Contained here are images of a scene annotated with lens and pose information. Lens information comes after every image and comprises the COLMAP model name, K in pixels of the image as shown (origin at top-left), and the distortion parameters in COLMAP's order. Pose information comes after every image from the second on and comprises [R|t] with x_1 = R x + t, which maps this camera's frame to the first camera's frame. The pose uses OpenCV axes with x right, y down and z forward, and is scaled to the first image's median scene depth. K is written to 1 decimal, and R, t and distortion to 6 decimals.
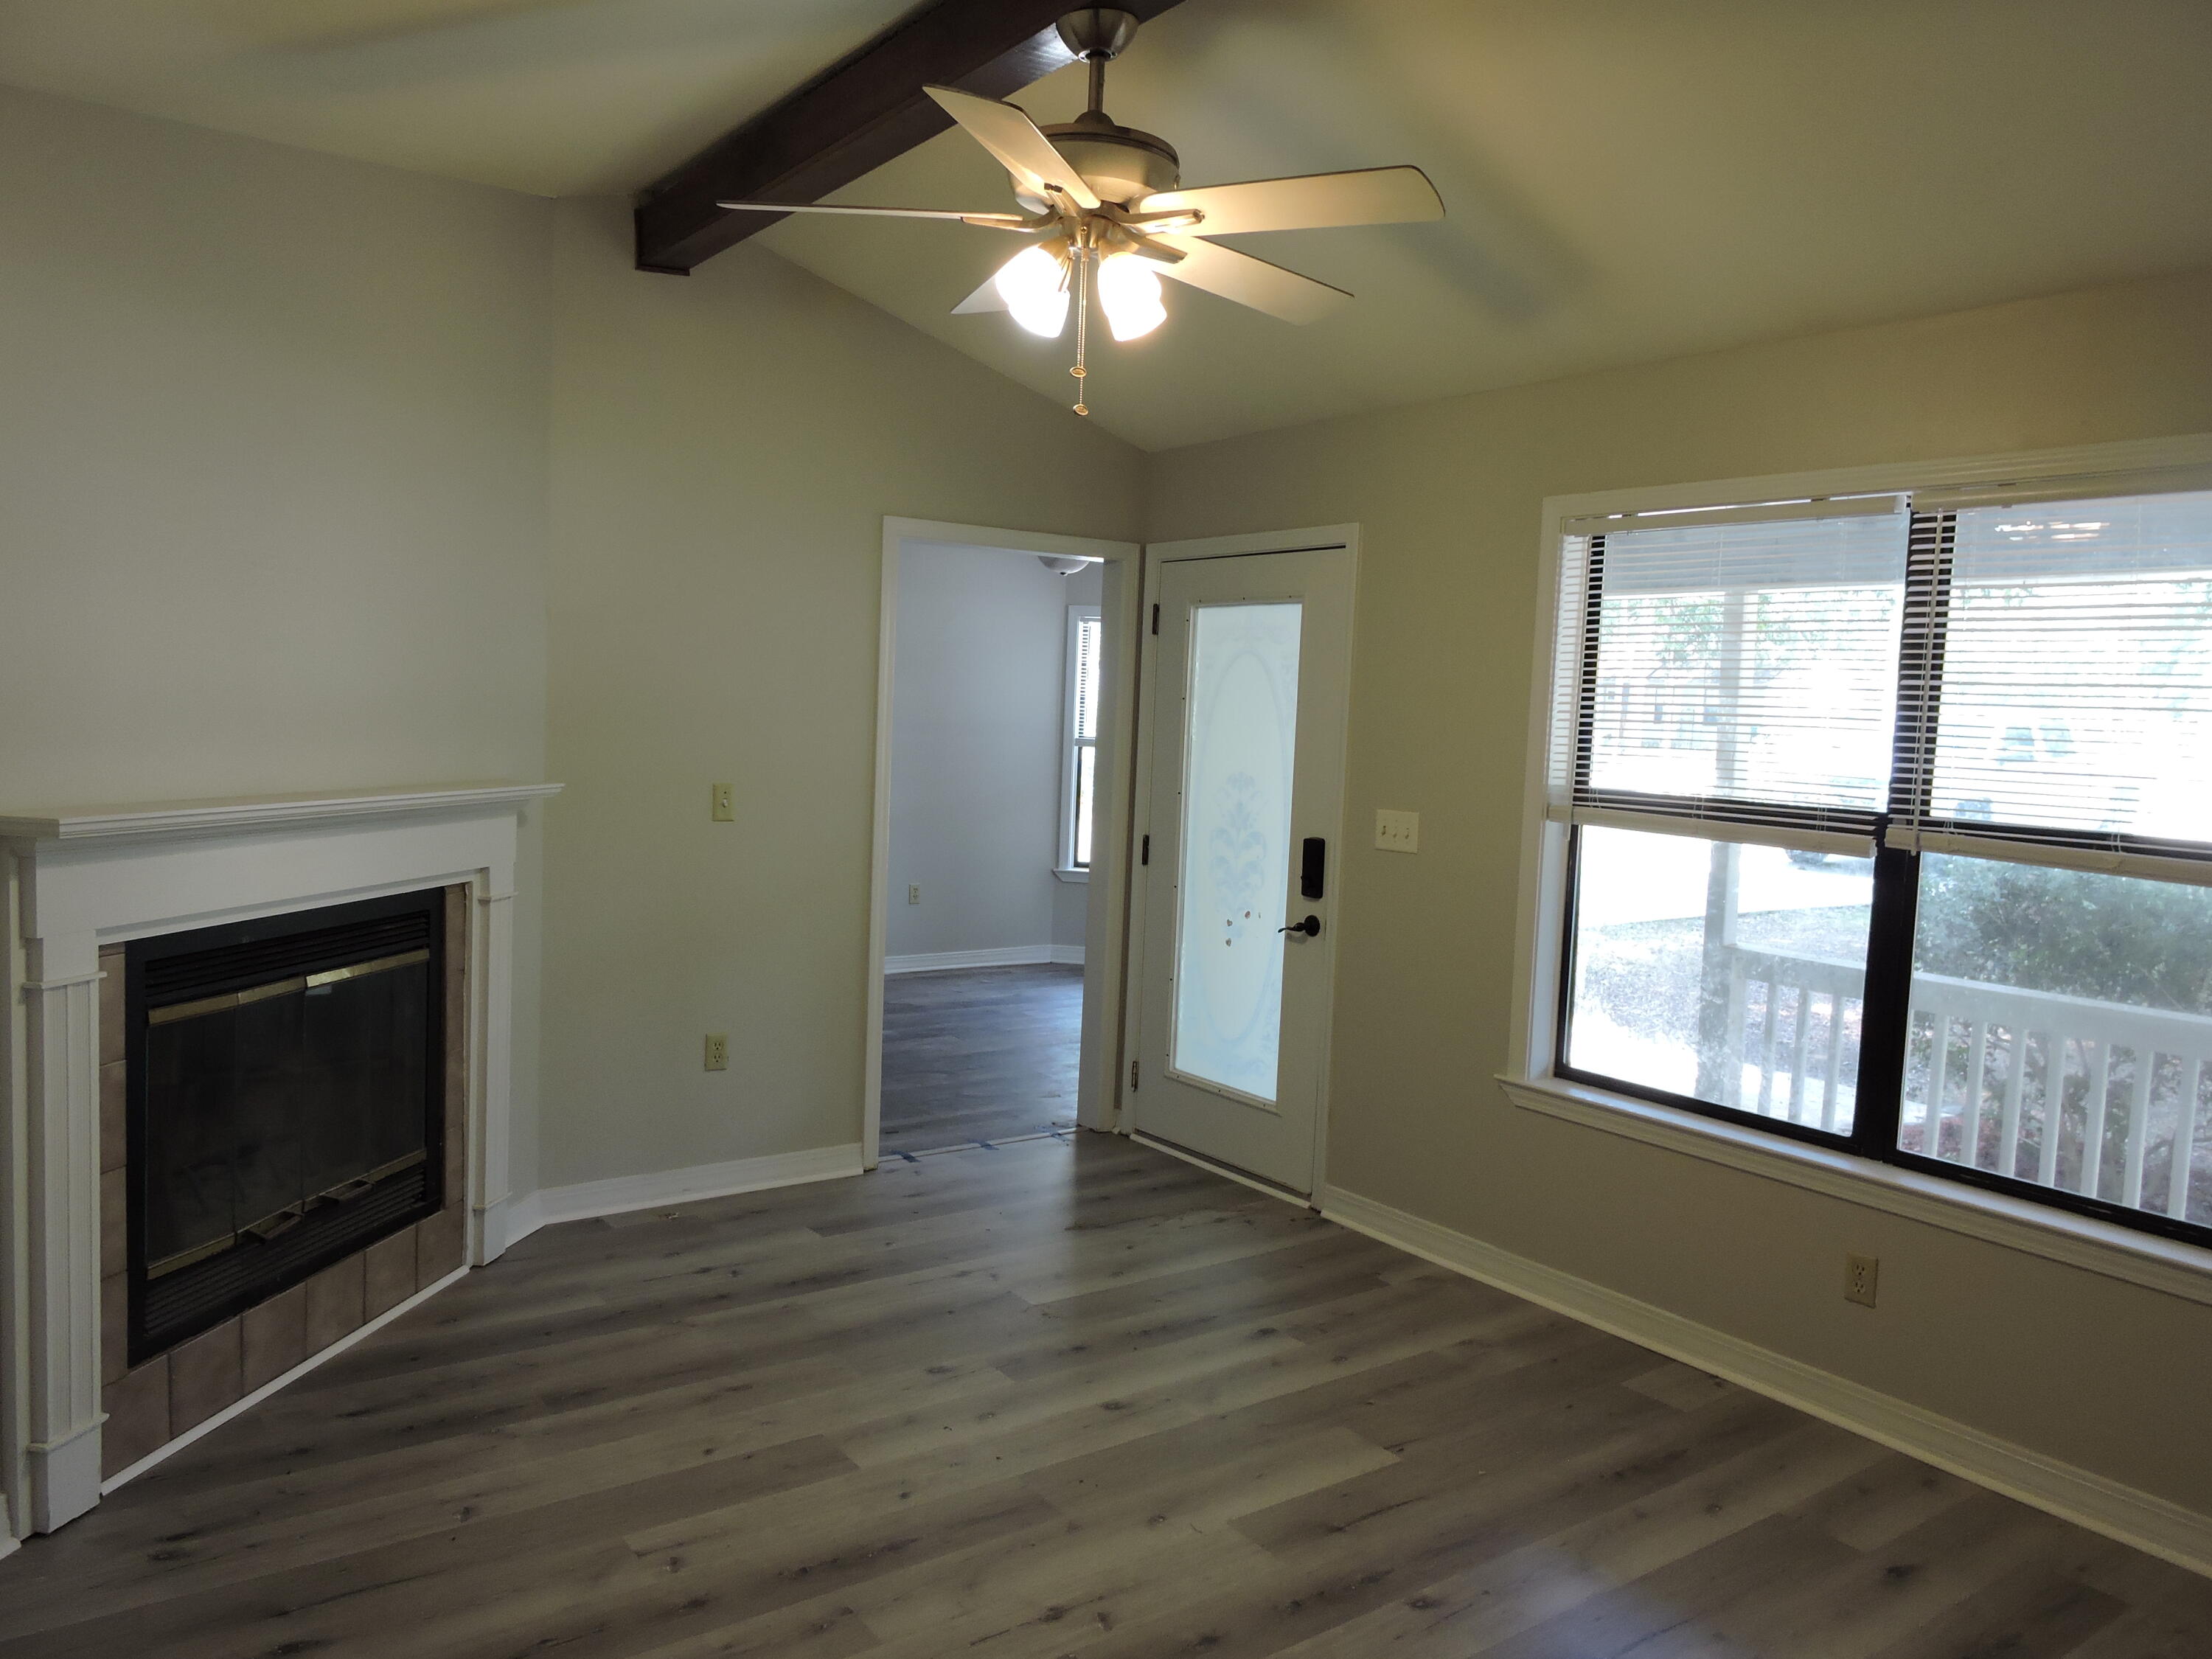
lens RADIAL K [[1606.6, 0, 1113.0], [0, 1606.6, 827.8], [0, 0, 1]] dist [-0.002848, 0.002875]
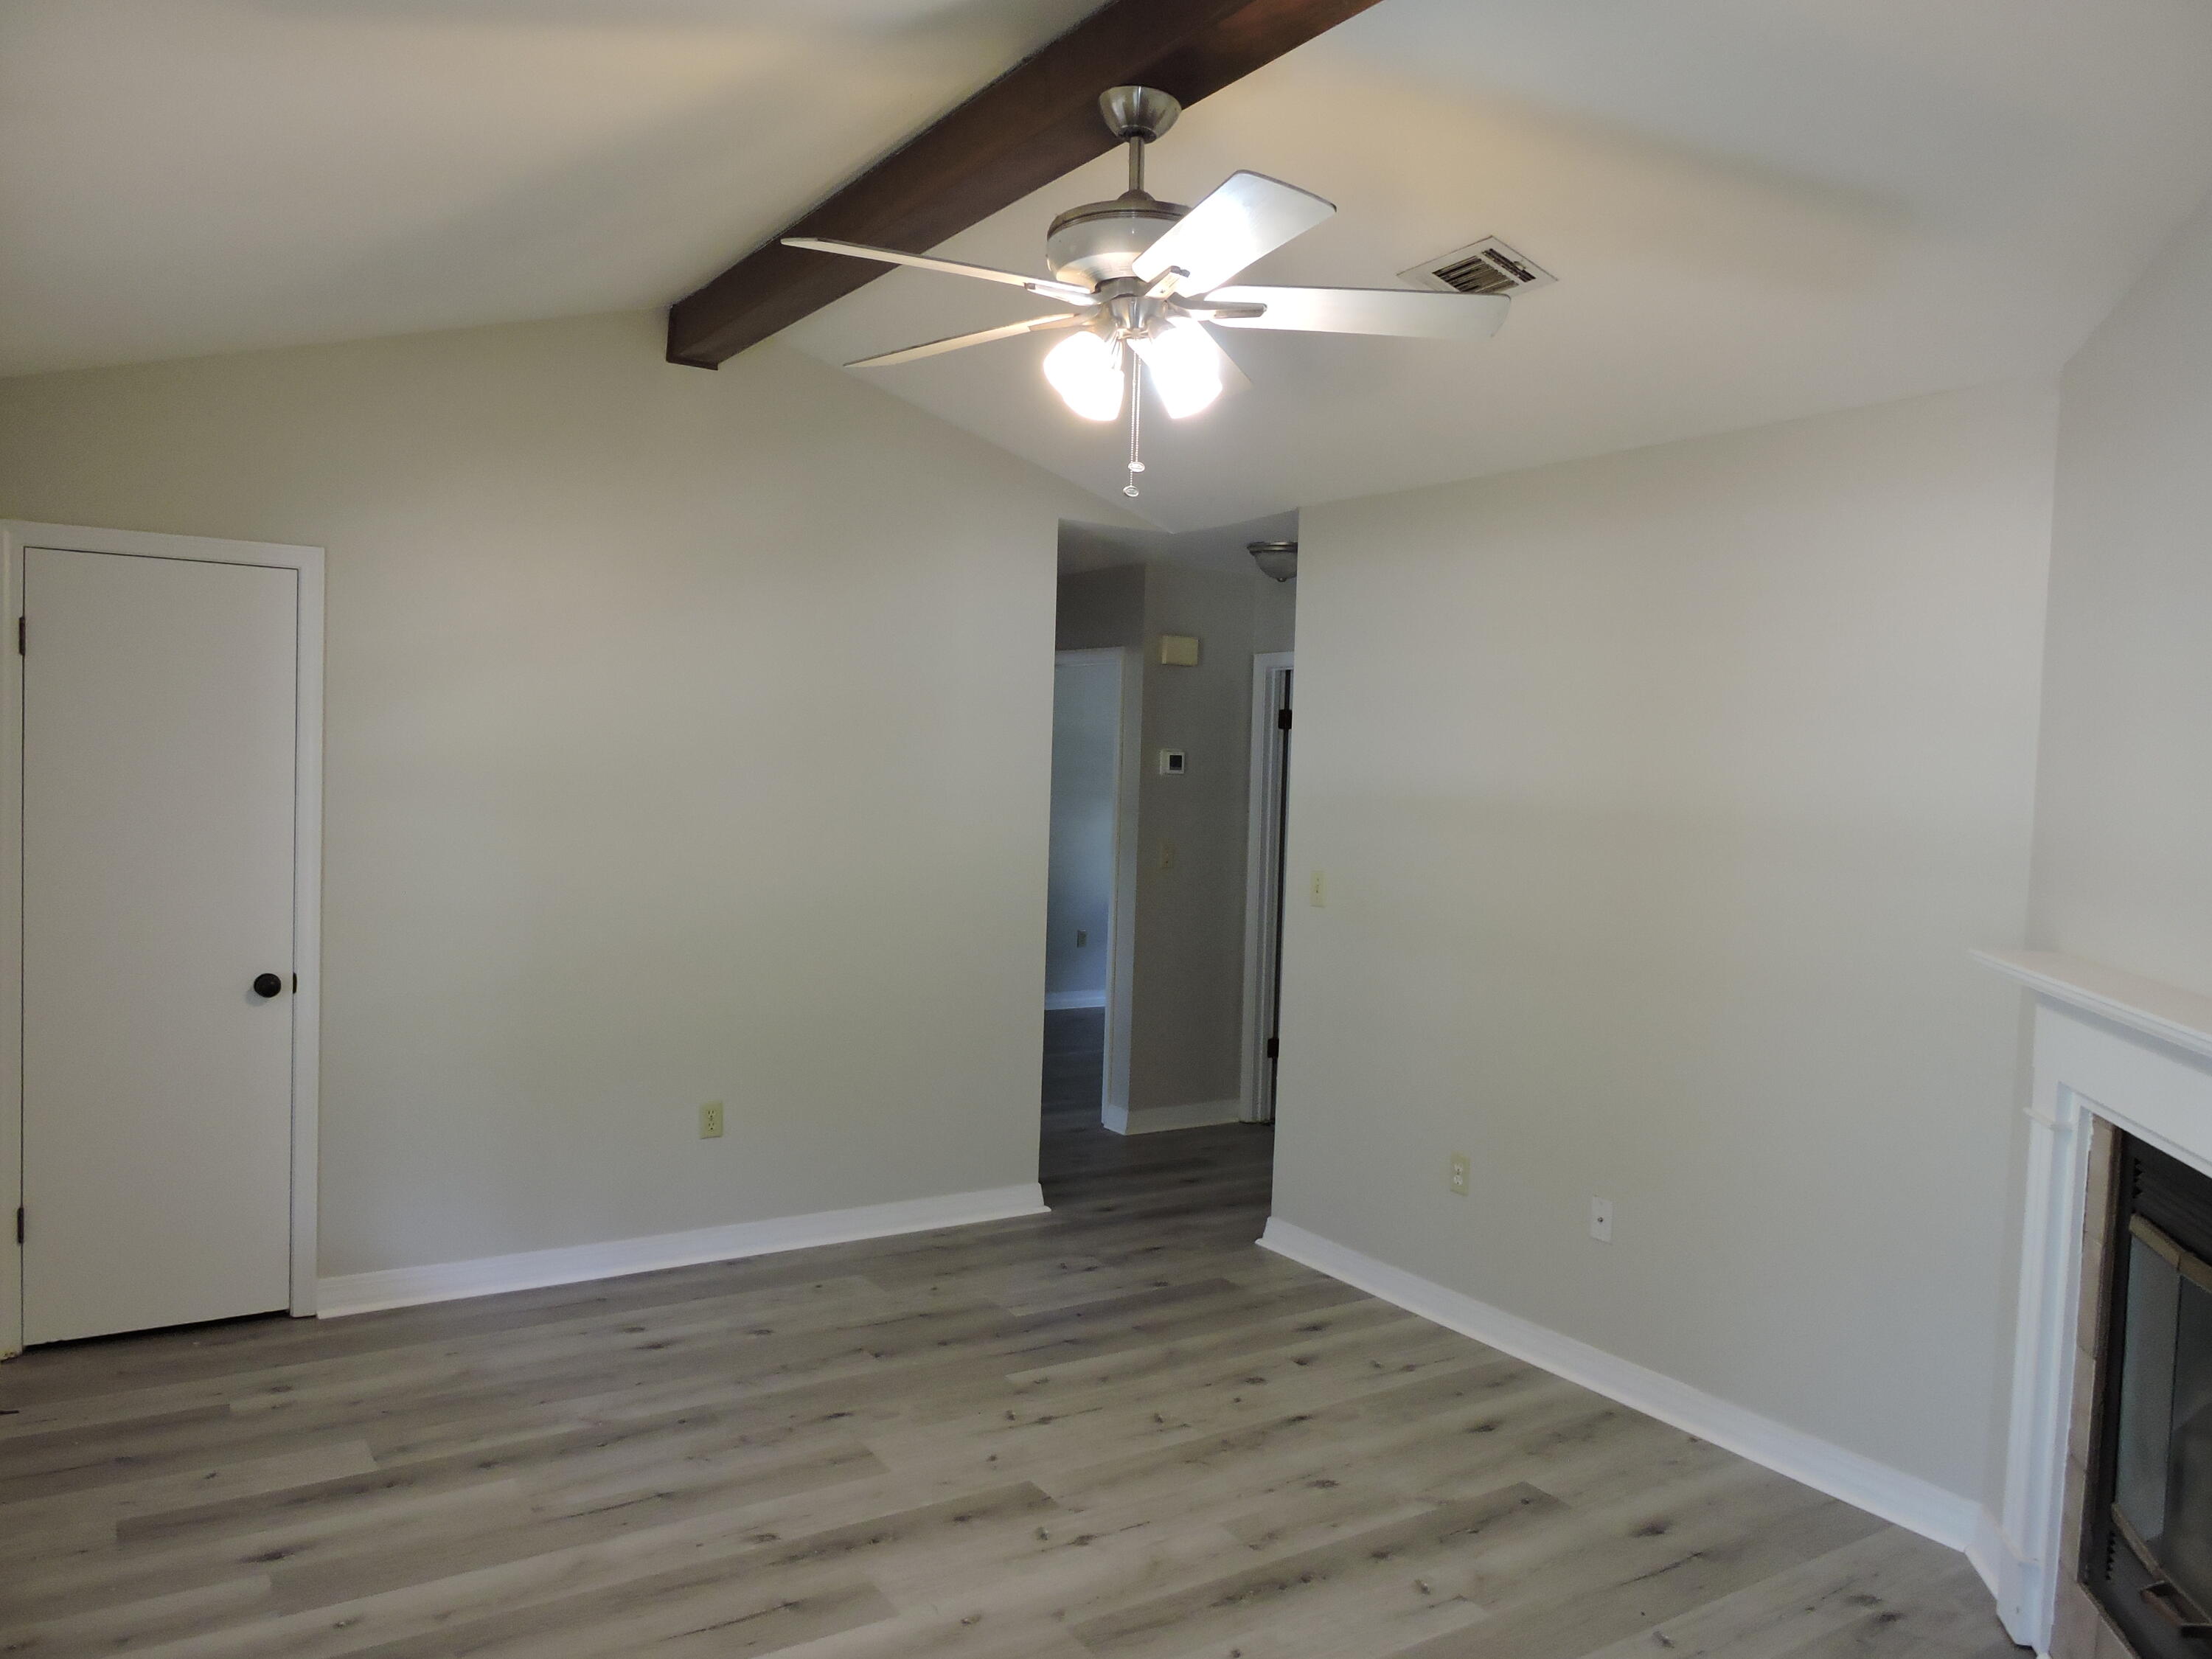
lens RADIAL K [[1606.6, 0, 1105.4], [0, 1606.6, 829.7], [0, 0, 1]] dist [-0.002848, 0.002875]
pose [[-0.995175, -0.076626, 0.061284, -0.081730], [-0.068471, 0.989716, 0.125598, -0.182140], [-0.070278, 0.120796, -0.990187, 2.023778]]
